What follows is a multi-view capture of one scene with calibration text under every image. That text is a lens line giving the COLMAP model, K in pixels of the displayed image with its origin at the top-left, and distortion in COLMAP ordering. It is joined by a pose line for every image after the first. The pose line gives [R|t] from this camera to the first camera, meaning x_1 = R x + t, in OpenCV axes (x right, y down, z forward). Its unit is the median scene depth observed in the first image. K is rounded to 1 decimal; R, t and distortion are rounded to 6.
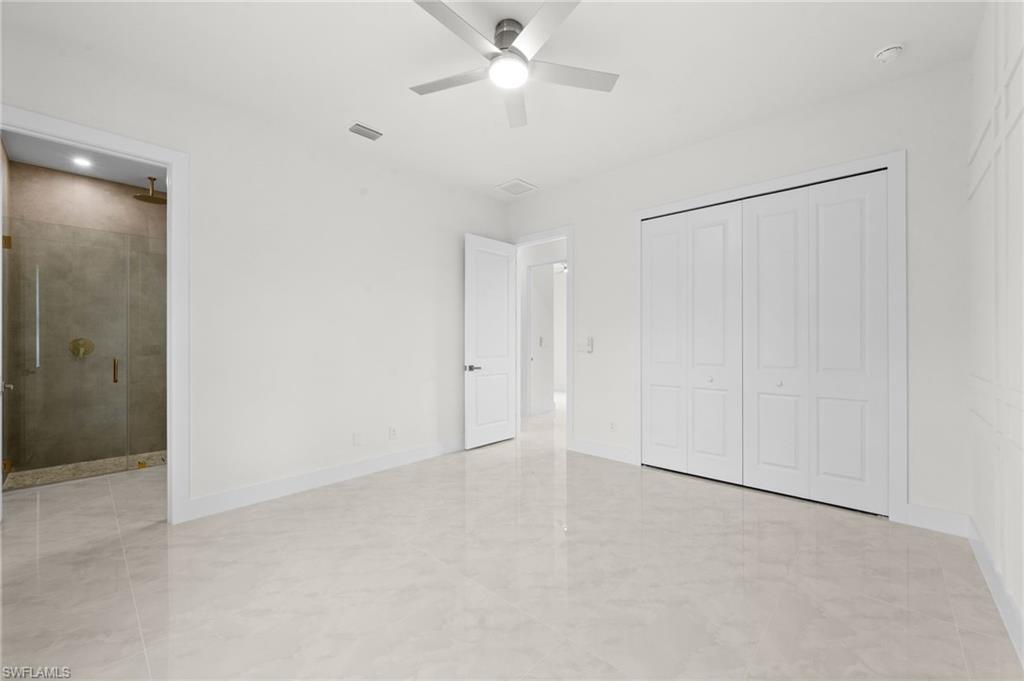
lens RADIAL K [[407.5, 0, 512.6], [0, 407.5, 341.9], [0, 0, 1]] dist [-0.011567, -0.000247]
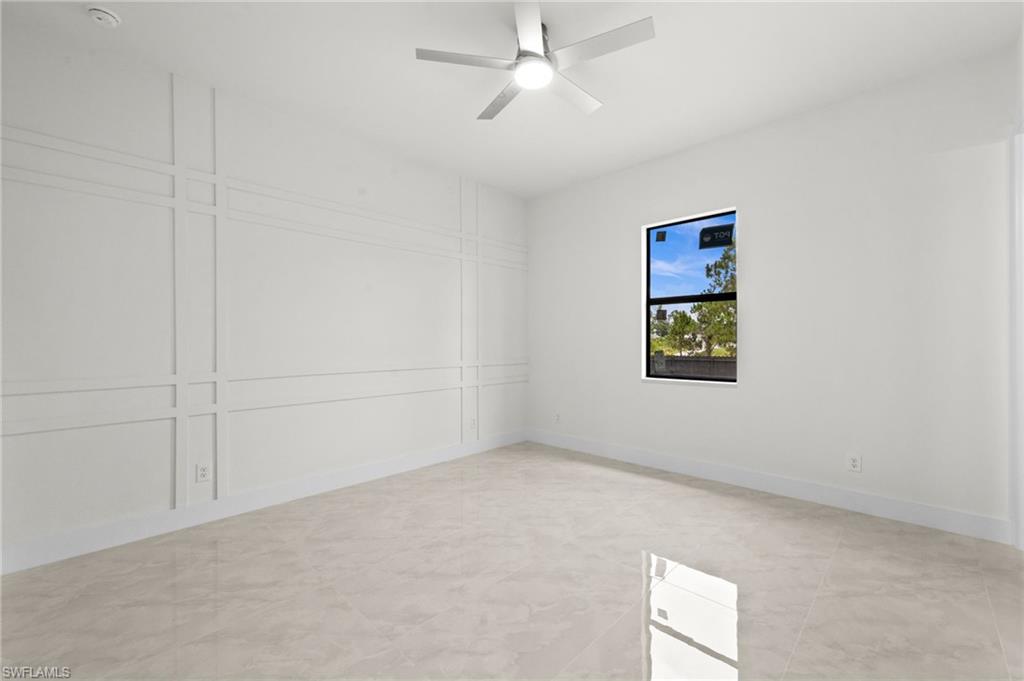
lens RADIAL K [[407.5, 0, 511.8], [0, 407.5, 340.5], [0, 0, 1]] dist [-0.011567, -0.000247]
pose [[-0.999619, 0.003926, 0.027318, 0.022378], [0.003853, 0.999989, -0.002735, 0.000523], [-0.027328, -0.002628, -0.999623, 2.050379]]
